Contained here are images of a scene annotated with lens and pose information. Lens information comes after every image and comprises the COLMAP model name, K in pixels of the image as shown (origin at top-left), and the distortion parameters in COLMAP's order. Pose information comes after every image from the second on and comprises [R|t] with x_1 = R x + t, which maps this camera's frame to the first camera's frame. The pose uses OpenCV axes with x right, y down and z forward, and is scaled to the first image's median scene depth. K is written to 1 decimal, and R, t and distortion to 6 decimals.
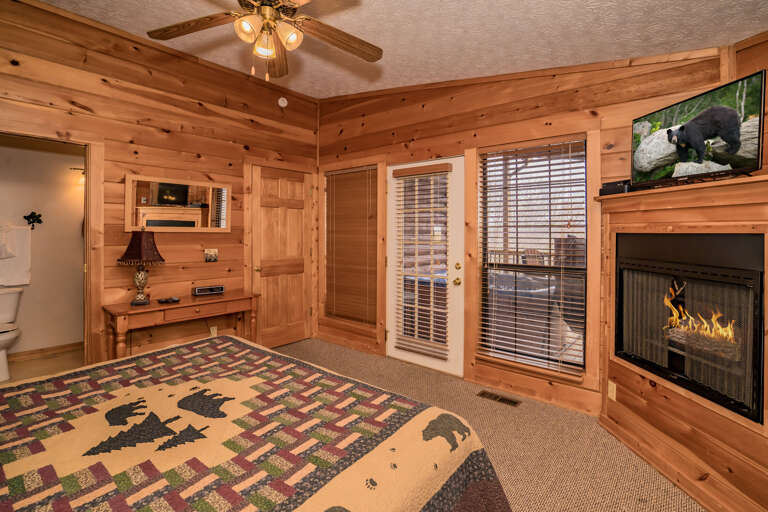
lens RADIAL K [[351.9, 0, 384.7], [0, 351.9, 235.6], [0, 0, 1]] dist [-0.030726, -0.000070]
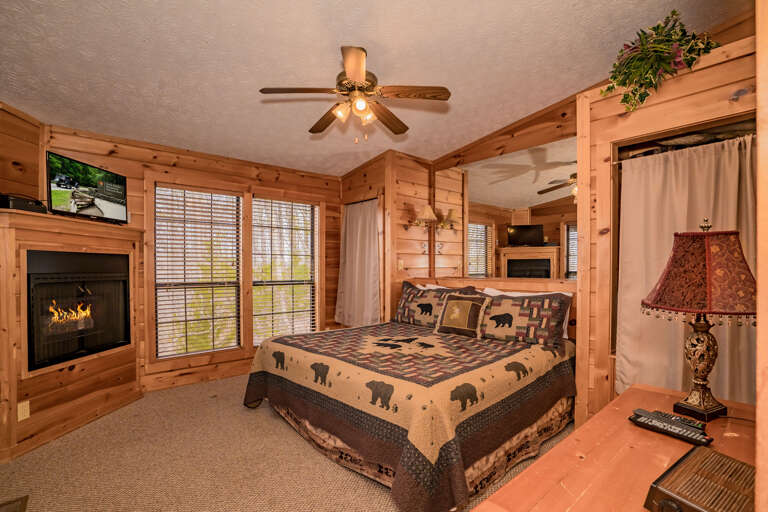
lens RADIAL K [[370.8, 0, 388.2], [0, 370.8, 267.3], [0, 0, 1]] dist [-0.020260, 0.000191]
pose [[-0.988138, 0.001518, 0.153563, -0.680637], [0.002162, 0.999990, 0.004021, 0.053101], [-0.153555, 0.004306, -0.988131, 2.407251]]
